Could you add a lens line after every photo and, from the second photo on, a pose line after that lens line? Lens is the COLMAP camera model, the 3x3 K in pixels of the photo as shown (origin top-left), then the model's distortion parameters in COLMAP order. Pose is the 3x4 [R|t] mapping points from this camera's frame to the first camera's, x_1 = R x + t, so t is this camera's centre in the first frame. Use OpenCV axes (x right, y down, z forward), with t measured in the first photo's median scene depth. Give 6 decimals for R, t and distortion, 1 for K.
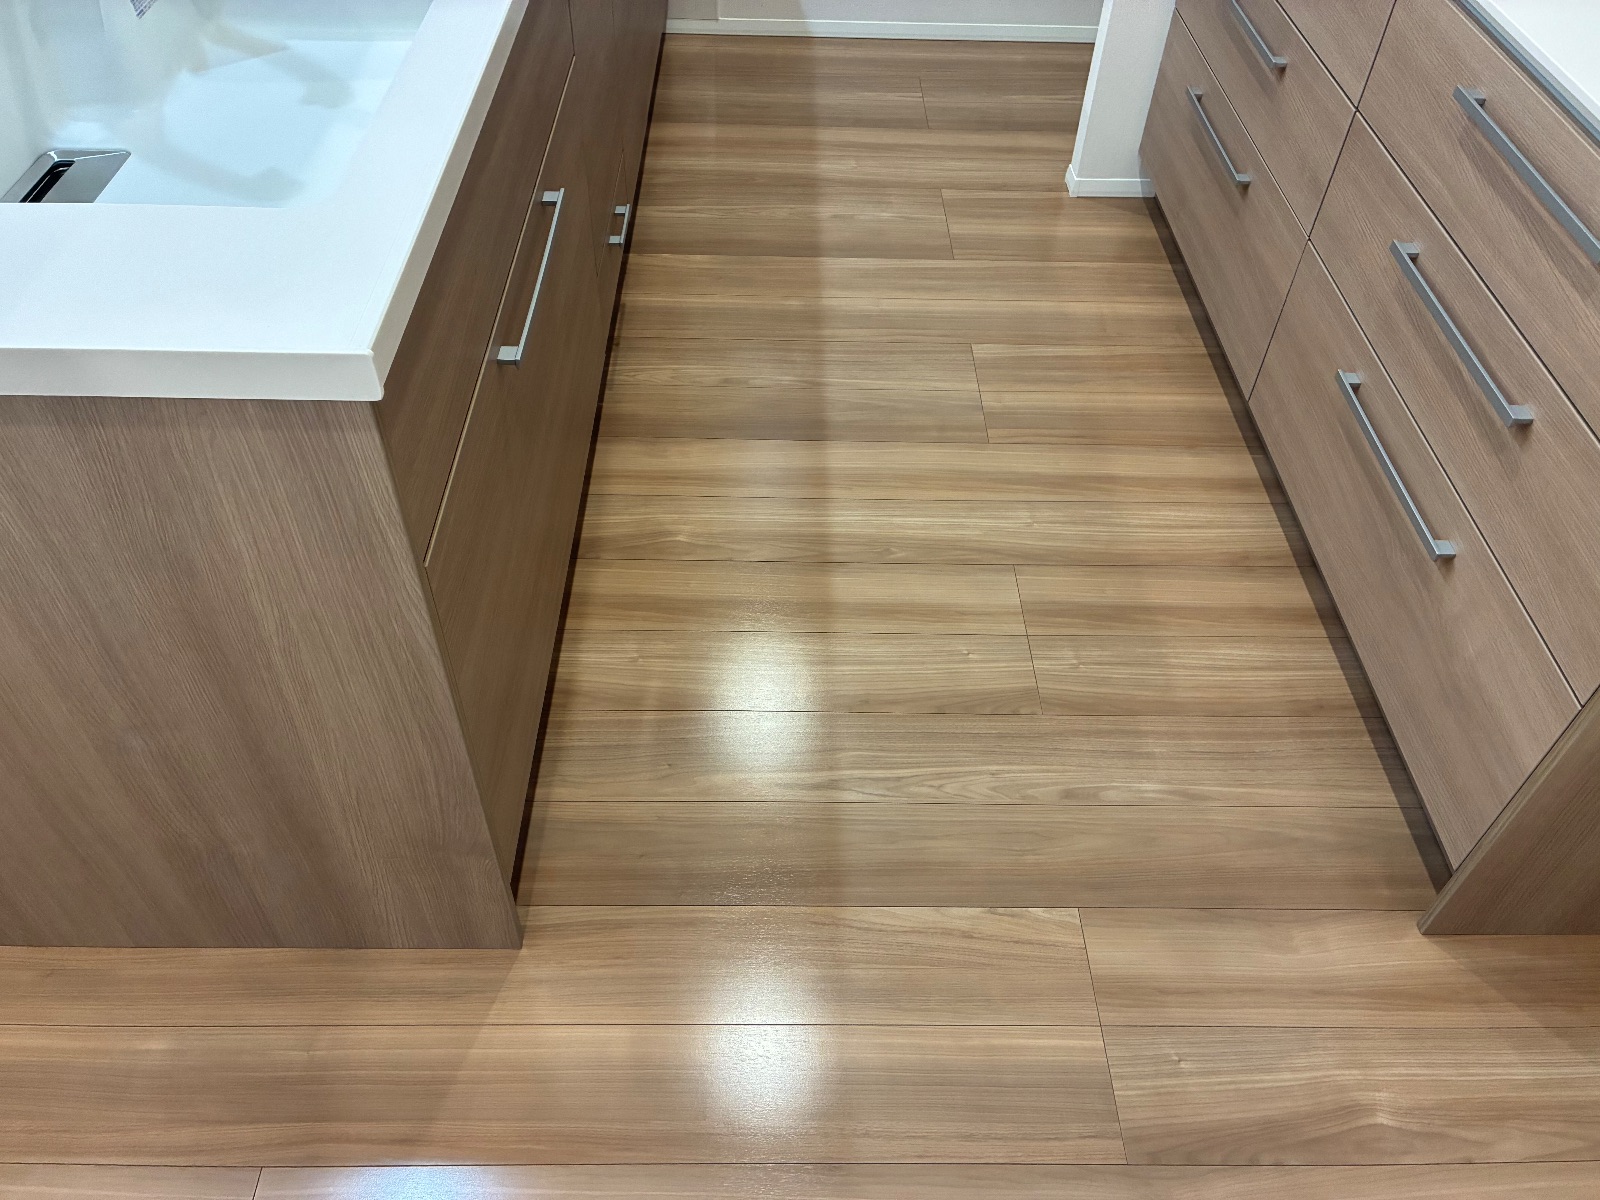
lens RADIAL K [[1221.1, 0, 805.1], [0, 1221.1, 601.3], [0, 0, 1]] dist [0.025562, -0.014746]
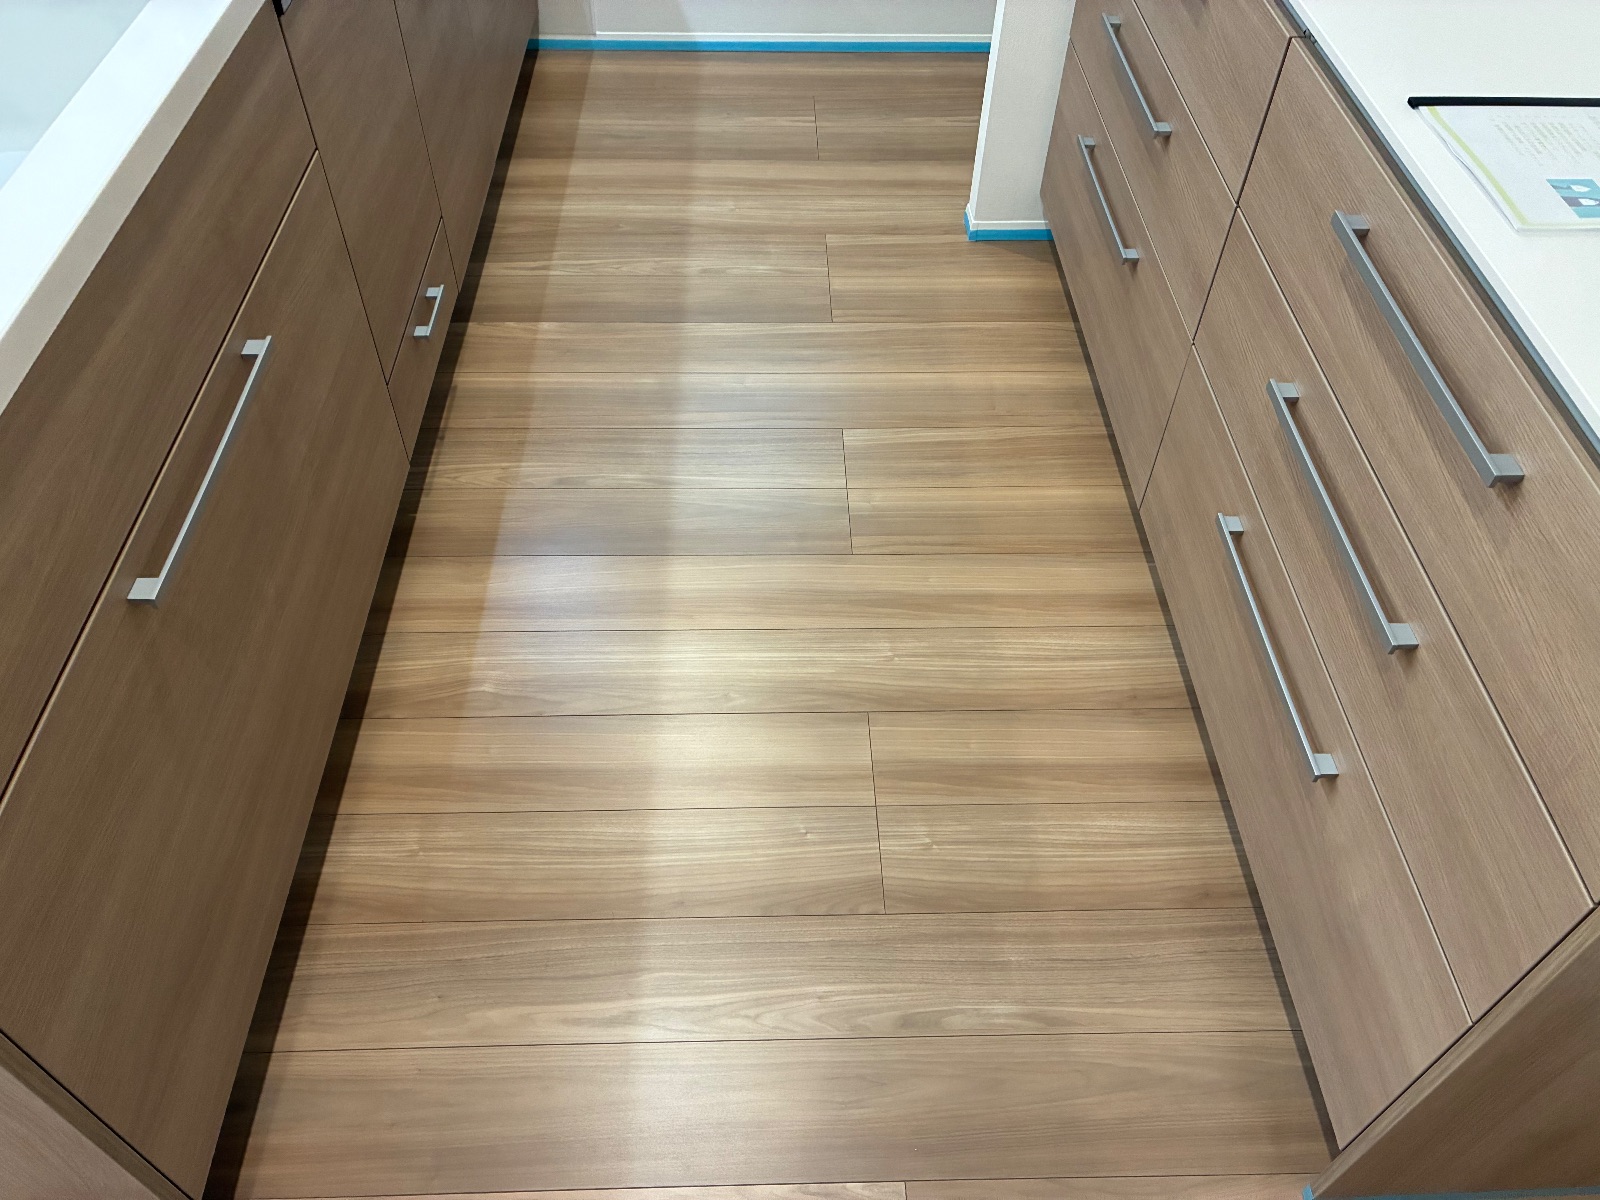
lens RADIAL K [[1221.1, 0, 804.7], [0, 1221.1, 593.8], [0, 0, 1]] dist [0.025562, -0.014746]
pose [[0.999778, -0.018517, 0.010076, 0.118678], [0.018231, 0.999449, 0.027746, -0.140352], [-0.010585, -0.027556, 0.999564, 0.128553]]
